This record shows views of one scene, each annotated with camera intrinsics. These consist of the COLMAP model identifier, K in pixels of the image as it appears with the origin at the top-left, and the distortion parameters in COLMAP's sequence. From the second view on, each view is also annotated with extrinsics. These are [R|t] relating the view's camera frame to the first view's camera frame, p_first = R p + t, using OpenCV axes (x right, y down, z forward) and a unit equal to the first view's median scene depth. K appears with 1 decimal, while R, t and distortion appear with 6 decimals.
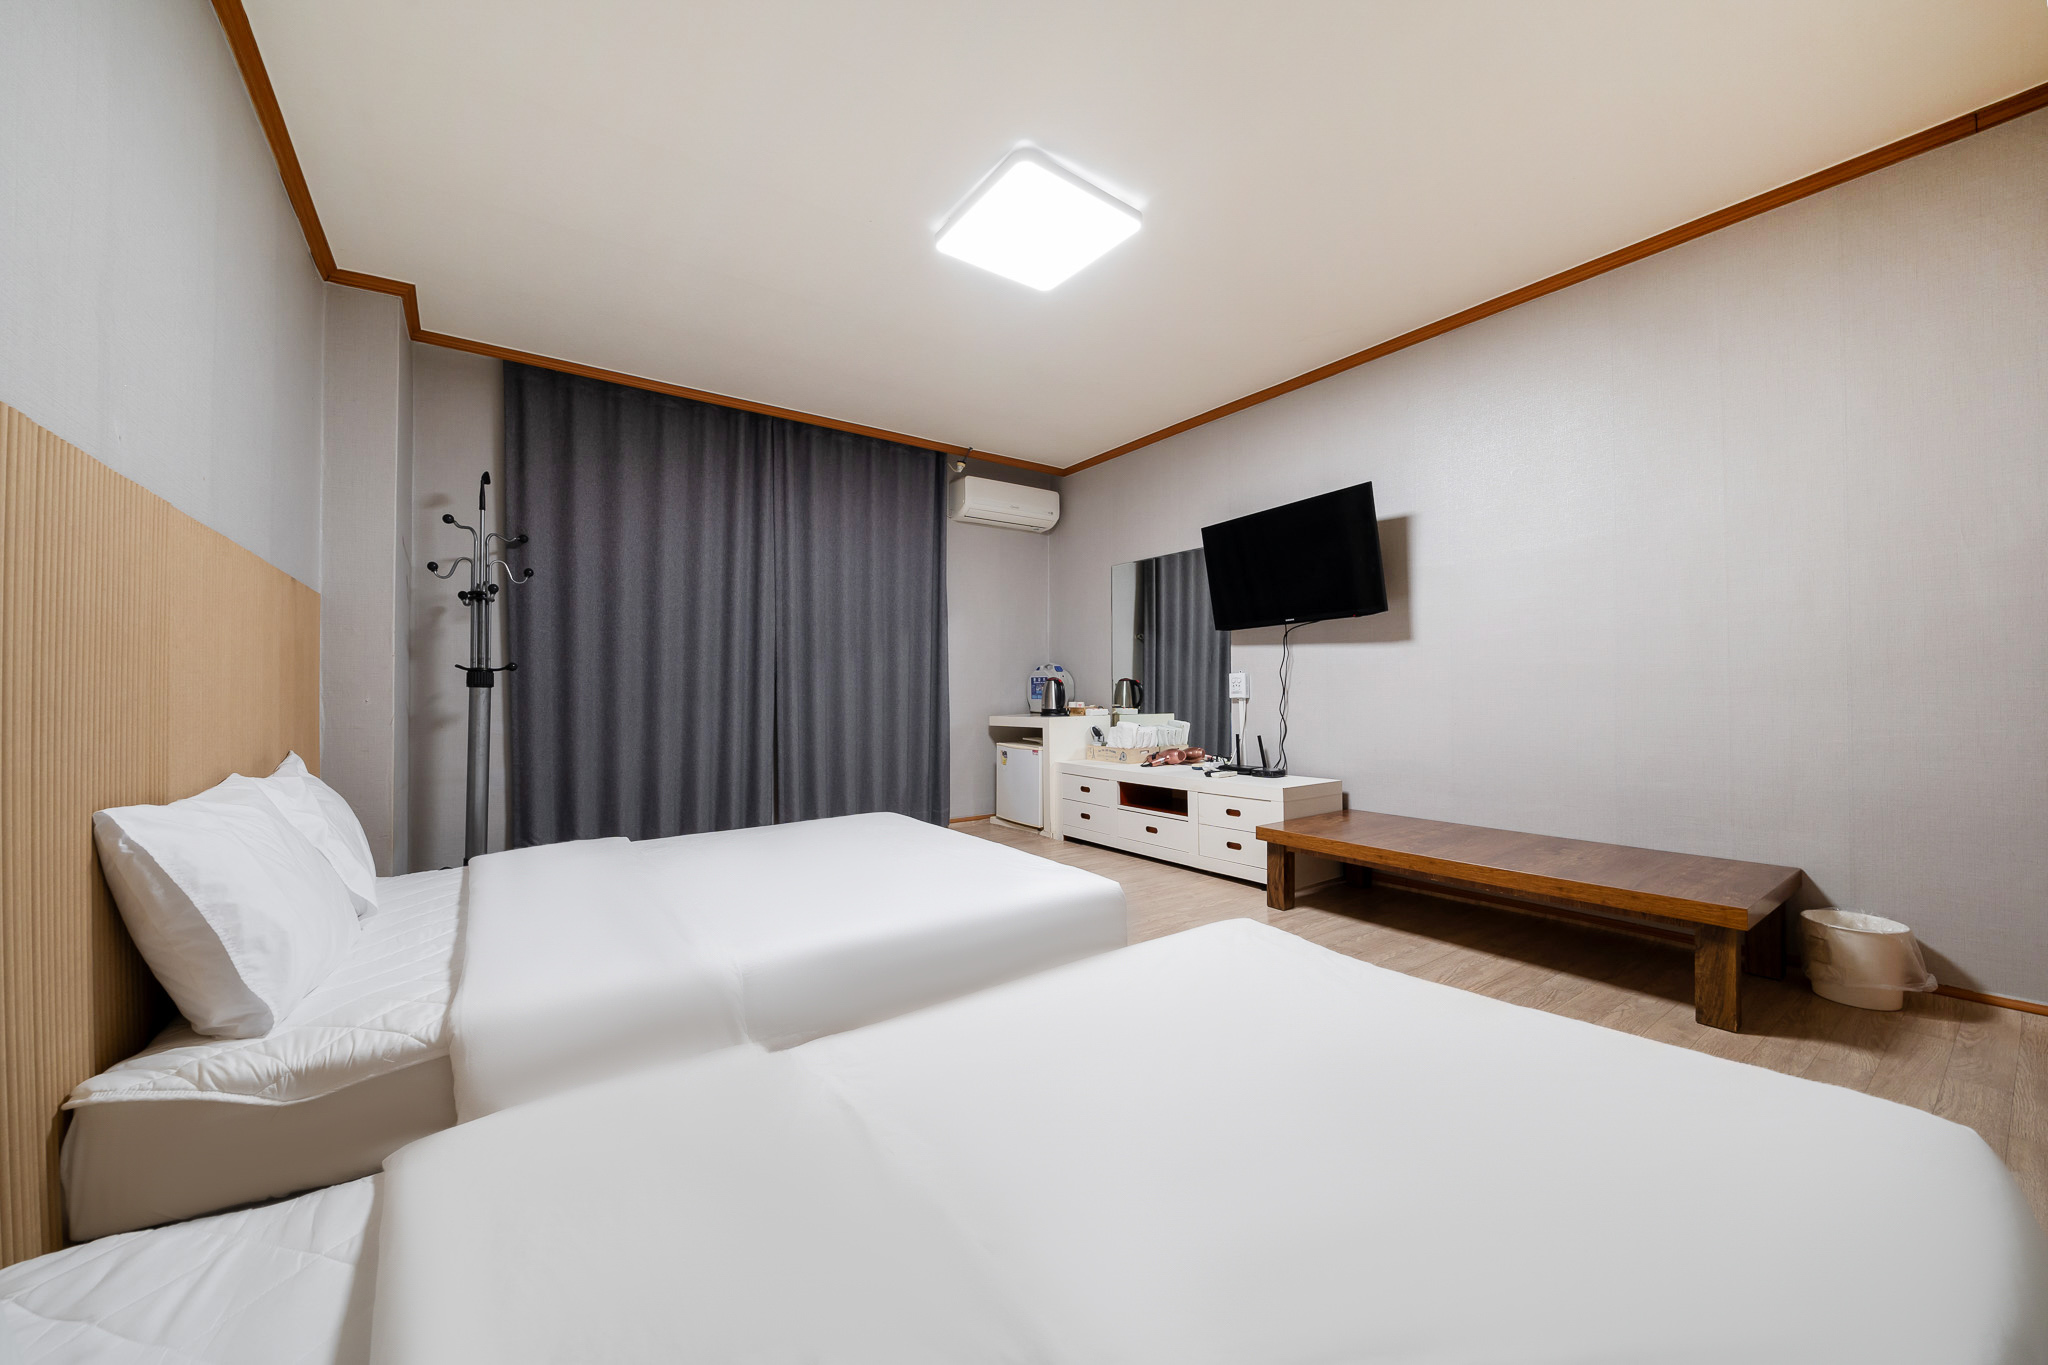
lens RADIAL K [[737.9, 0, 1024.0], [0, 737.9, 682.5], [0, 0, 1]] dist [-0.000680, -0.000104]
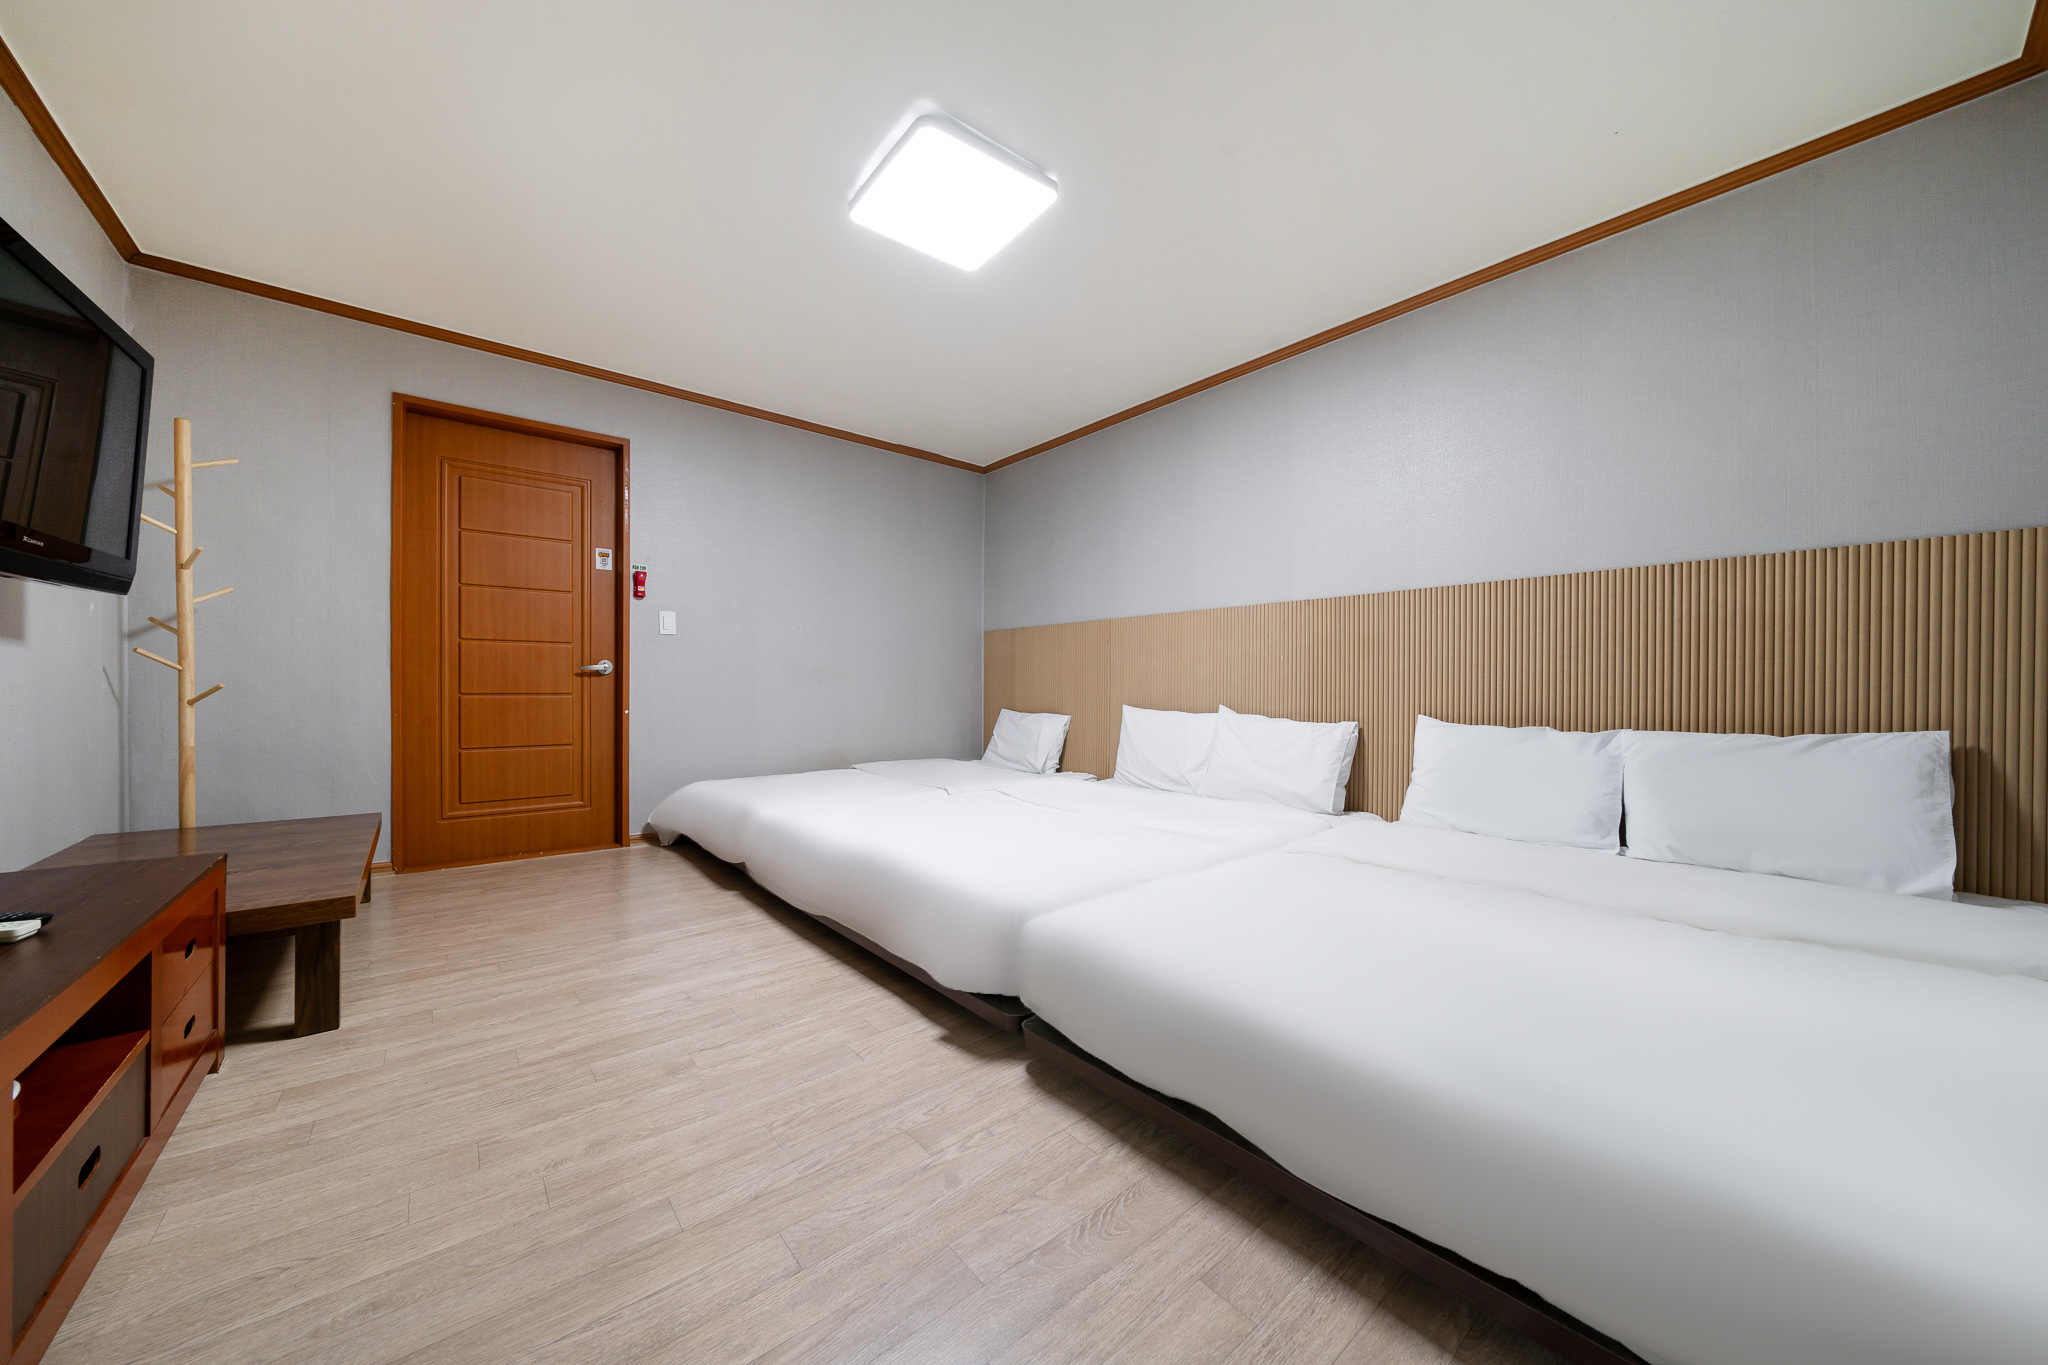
lens RADIAL K [[706.8, 0, 1012.1], [0, 706.8, 691.7], [0, 0, 1]] dist [-0.011452, -0.000147]
pose [[-0.998254, -0.004402, -0.058907, -0.000136], [-0.003377, 0.999841, -0.017491, 0.053123], [0.058975, -0.017262, -0.998110, 1.799209]]
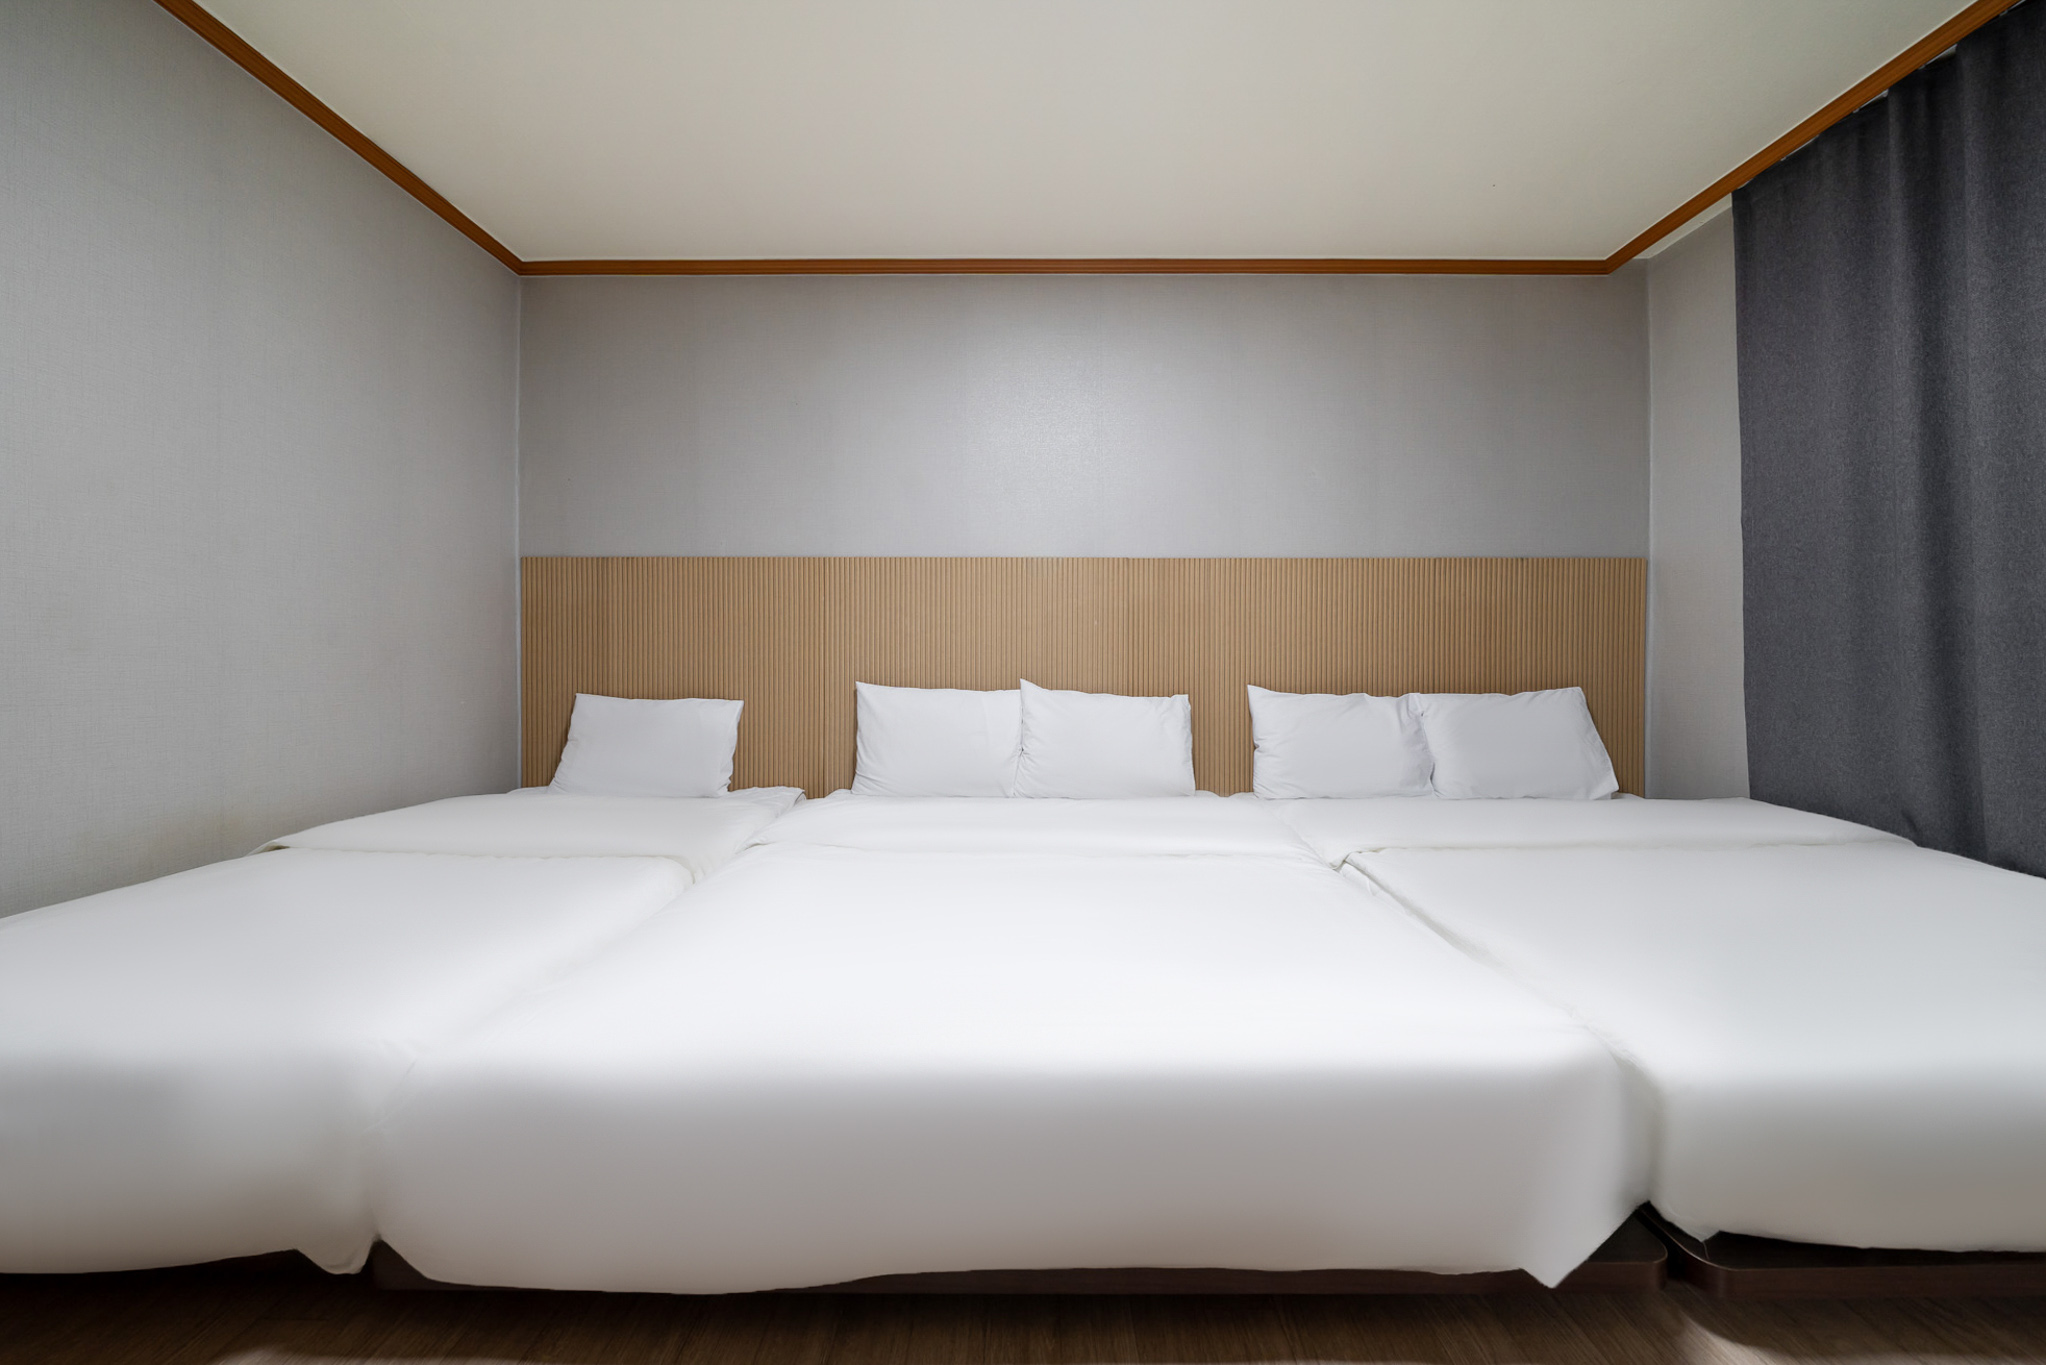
lens RADIAL K [[737.2, 0, 1023.0], [0, 737.2, 682.5], [0, 0, 1]] dist [-0.000680, -0.000104]
pose [[-0.597876, 0.021894, -0.801290, 0.436819], [0.014949, 0.999758, 0.016162, 0.039445], [0.801449, -0.002316, -0.598058, 1.121311]]
